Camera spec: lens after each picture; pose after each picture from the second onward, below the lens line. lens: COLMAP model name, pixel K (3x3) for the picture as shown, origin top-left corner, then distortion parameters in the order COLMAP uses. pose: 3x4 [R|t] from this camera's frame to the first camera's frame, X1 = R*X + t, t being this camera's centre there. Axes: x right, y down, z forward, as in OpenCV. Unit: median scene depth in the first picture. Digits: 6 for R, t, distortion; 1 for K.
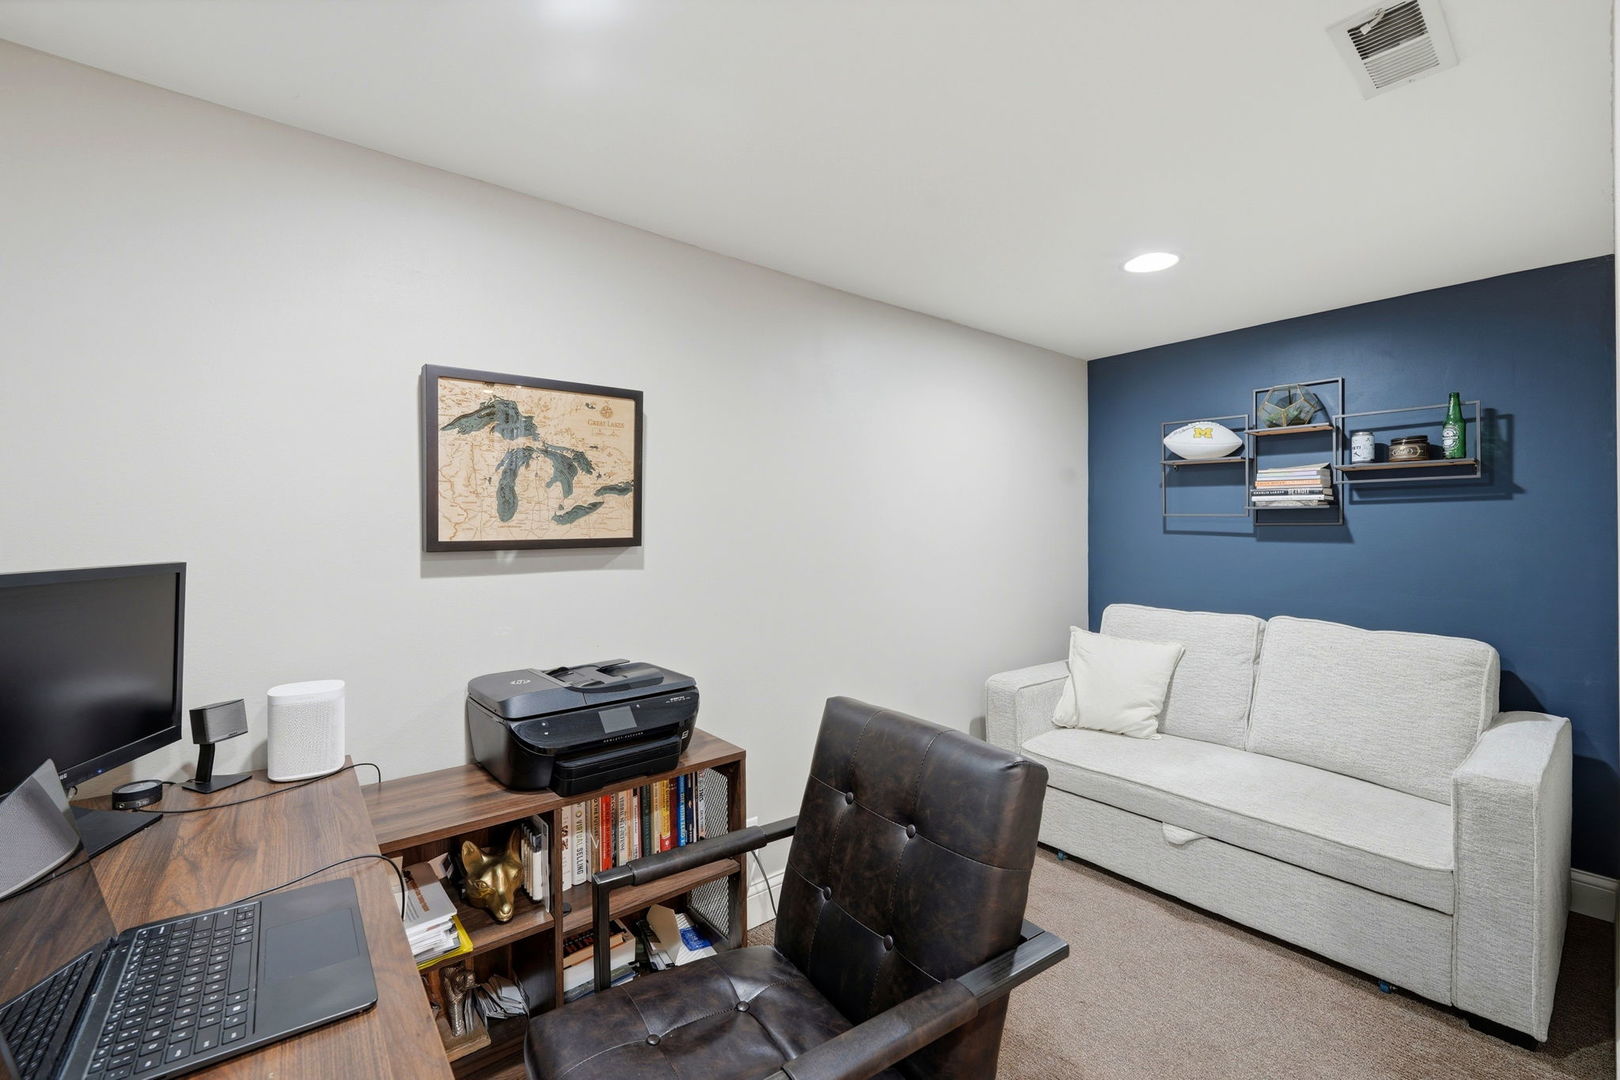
lens RADIAL K [[664.0, 0, 805.7], [0, 664.0, 530.6], [0, 0, 1]] dist [-0.000445, -0.000146]
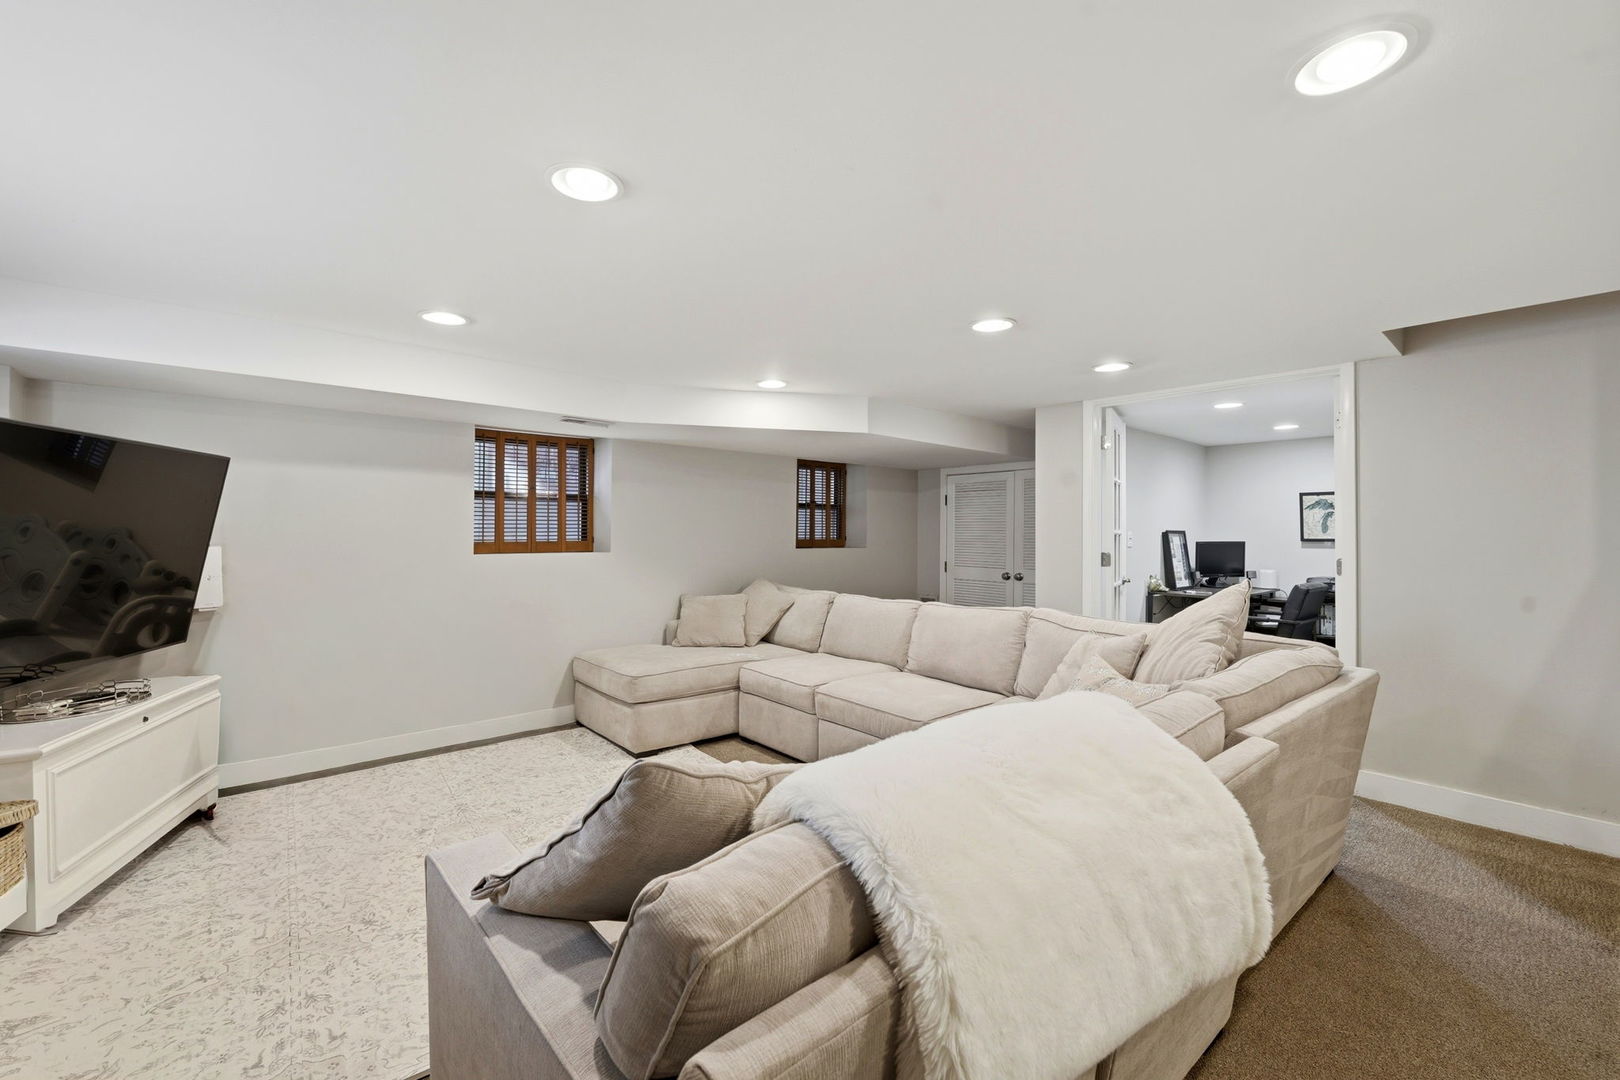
lens RADIAL K [[664.0, 0, 805.7], [0, 664.0, 530.6], [0, 0, 1]] dist [-0.000445, -0.000146]
pose [[0.027023, -0.002263, -0.999632, 3.099471], [-0.000672, 0.999997, -0.002282, -0.018888], [0.999635, 0.000733, 0.027022, -1.910934]]
